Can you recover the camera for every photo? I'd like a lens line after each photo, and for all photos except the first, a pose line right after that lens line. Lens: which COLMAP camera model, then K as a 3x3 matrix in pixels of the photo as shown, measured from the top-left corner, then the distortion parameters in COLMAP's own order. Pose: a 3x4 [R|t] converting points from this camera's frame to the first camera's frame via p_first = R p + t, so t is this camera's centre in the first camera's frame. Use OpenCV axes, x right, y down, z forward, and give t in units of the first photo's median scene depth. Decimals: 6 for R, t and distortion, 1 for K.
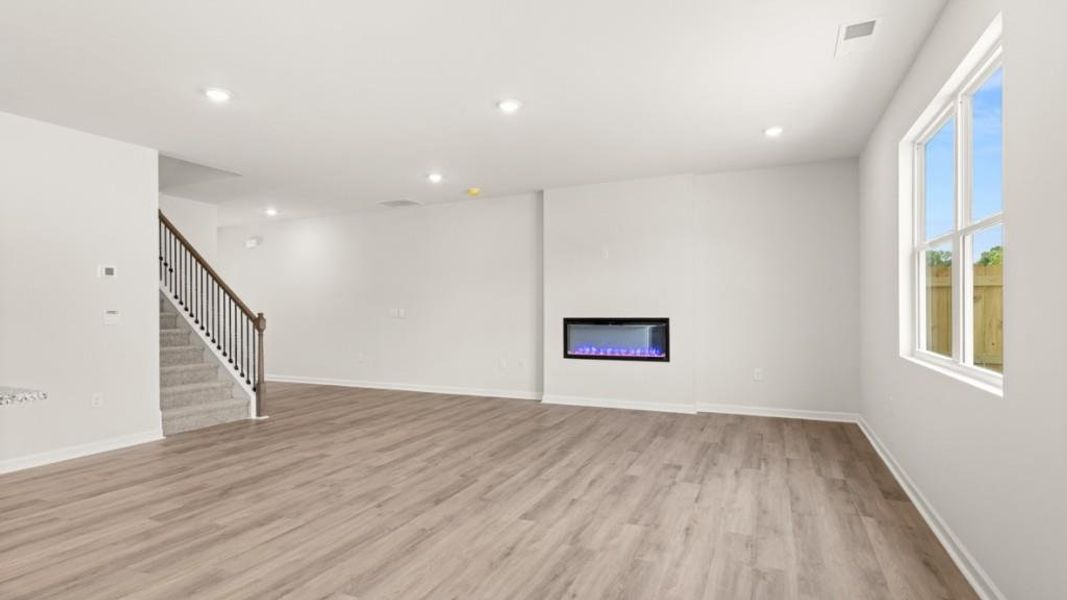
lens RADIAL K [[526.6, 0, 533.6], [0, 526.6, 312.4], [0, 0, 1]] dist [-0.000168, -0.000090]
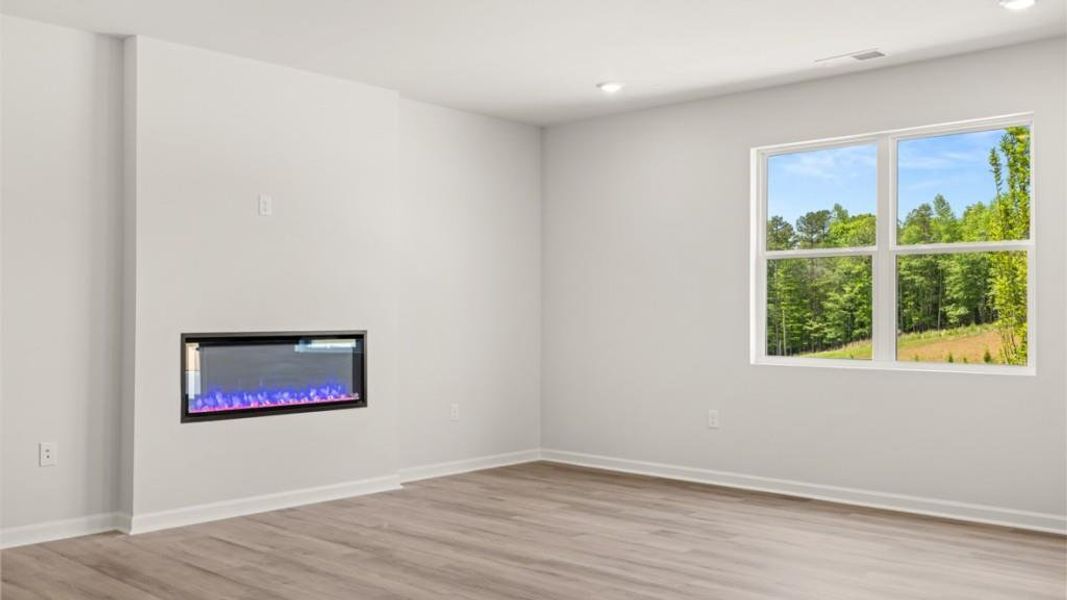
lens RADIAL K [[964.3, 0, 533.5], [0, 964.3, 300.0], [0, 0, 1]] dist [0.000932, -0.001462]
pose [[0.309161, 0.018586, 0.950828, -0.648250], [-0.000976, 0.999815, -0.019226, -0.002767], [-0.951009, 0.005016, 0.309121, 0.463322]]
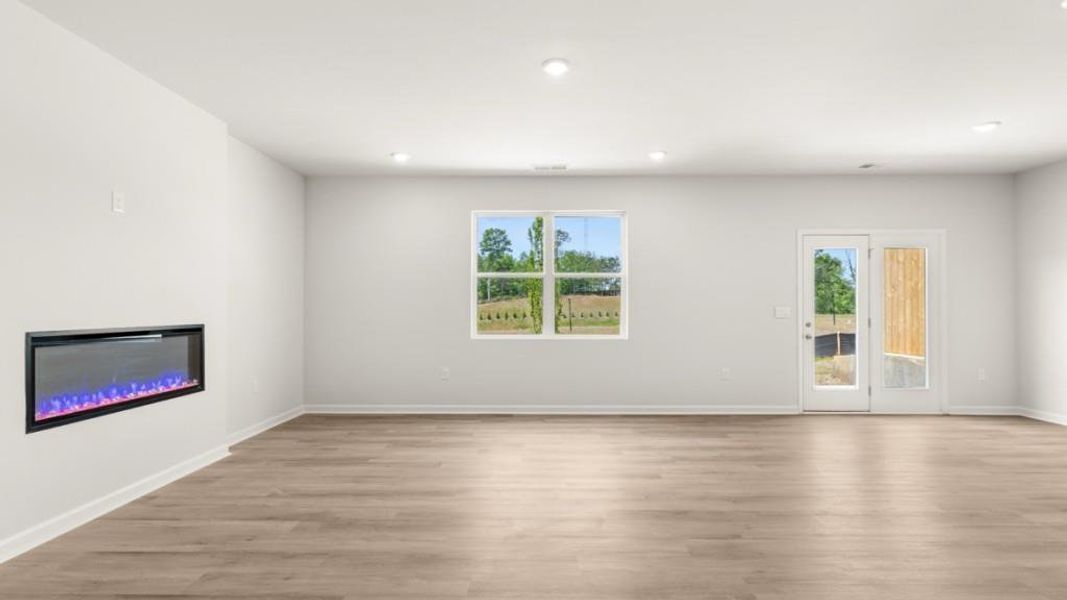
lens RADIAL K [[487.6, 0, 532.8], [0, 487.6, 306.4], [0, 0, 1]] dist [-0.000948, -0.000545]
pose [[-0.405647, 0.010783, 0.913966, -0.445535], [0.004573, 0.999942, -0.009768, -0.004310], [-0.914019, 0.000217, -0.405672, 0.810655]]
